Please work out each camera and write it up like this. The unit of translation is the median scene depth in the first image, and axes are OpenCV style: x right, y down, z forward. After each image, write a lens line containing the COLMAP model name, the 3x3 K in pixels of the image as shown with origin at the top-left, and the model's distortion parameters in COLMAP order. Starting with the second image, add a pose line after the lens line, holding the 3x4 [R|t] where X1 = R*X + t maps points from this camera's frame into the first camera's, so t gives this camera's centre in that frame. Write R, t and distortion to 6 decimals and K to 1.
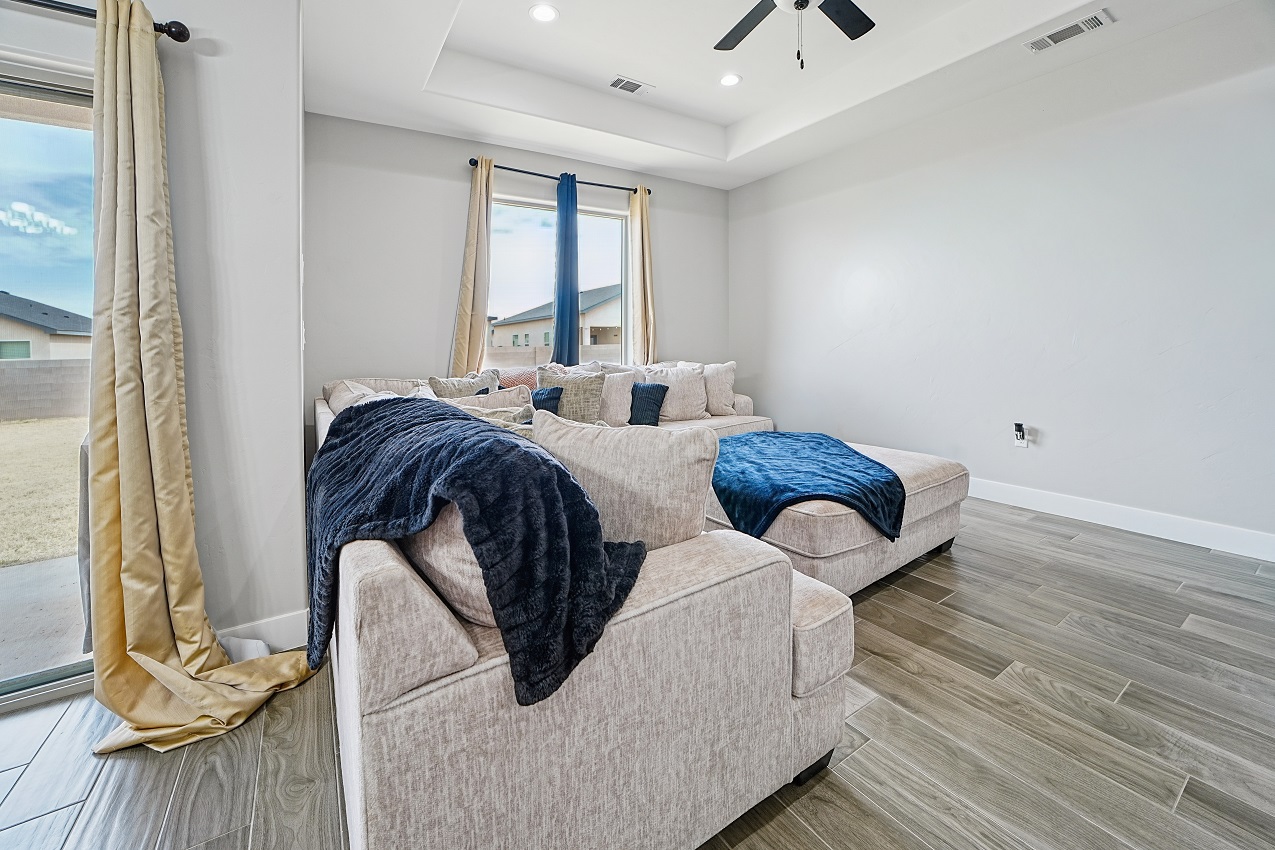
lens RADIAL K [[510.5, 0, 625.1], [0, 510.5, 355.6], [0, 0, 1]] dist [-0.028742, 0.005816]
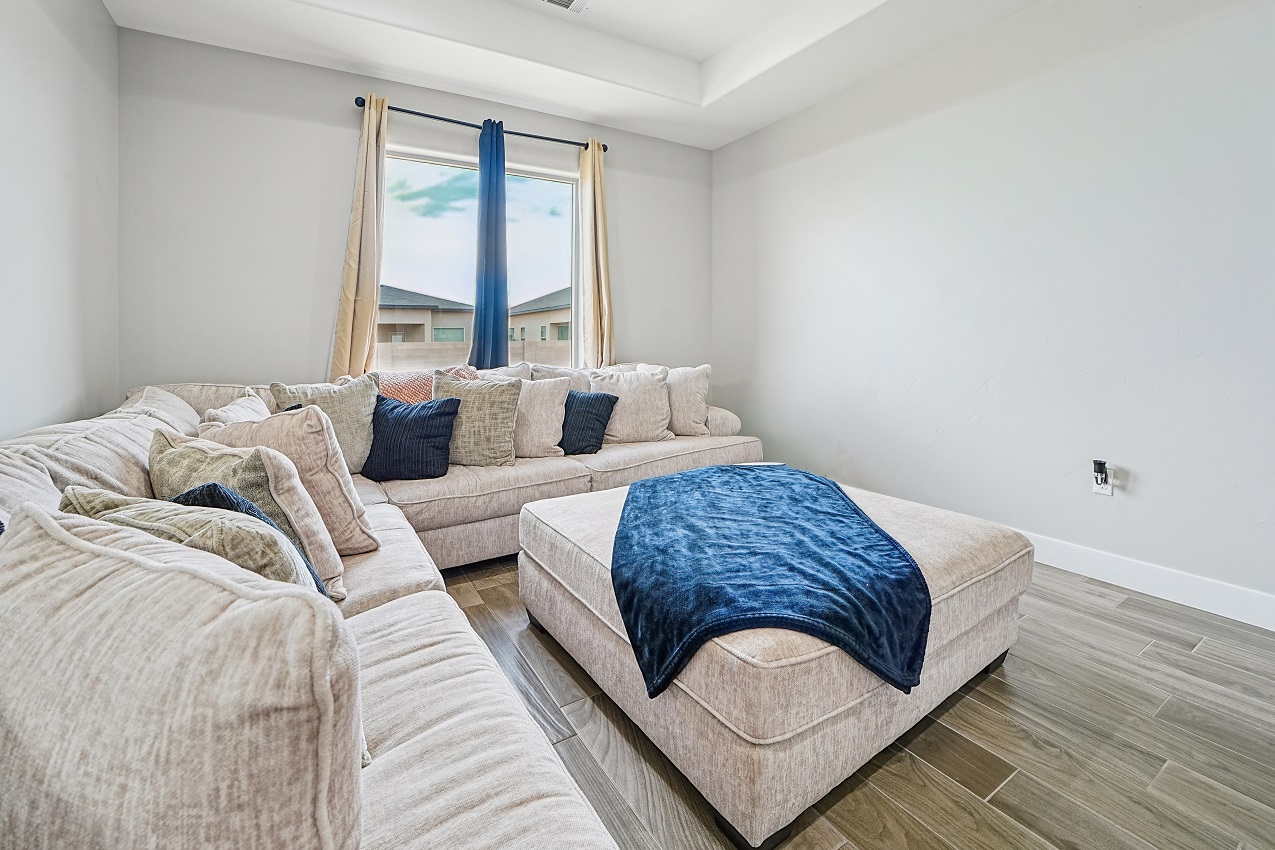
lens RADIAL K [[510.5, 0, 633.4], [0, 510.5, 346.5], [0, 0, 1]] dist [-0.028742, 0.005816]
pose [[0.999324, 0.011054, -0.035053, 0.161730], [-0.011359, 0.999899, -0.008512, -0.010493], [0.034956, 0.008904, 0.999349, 0.286939]]
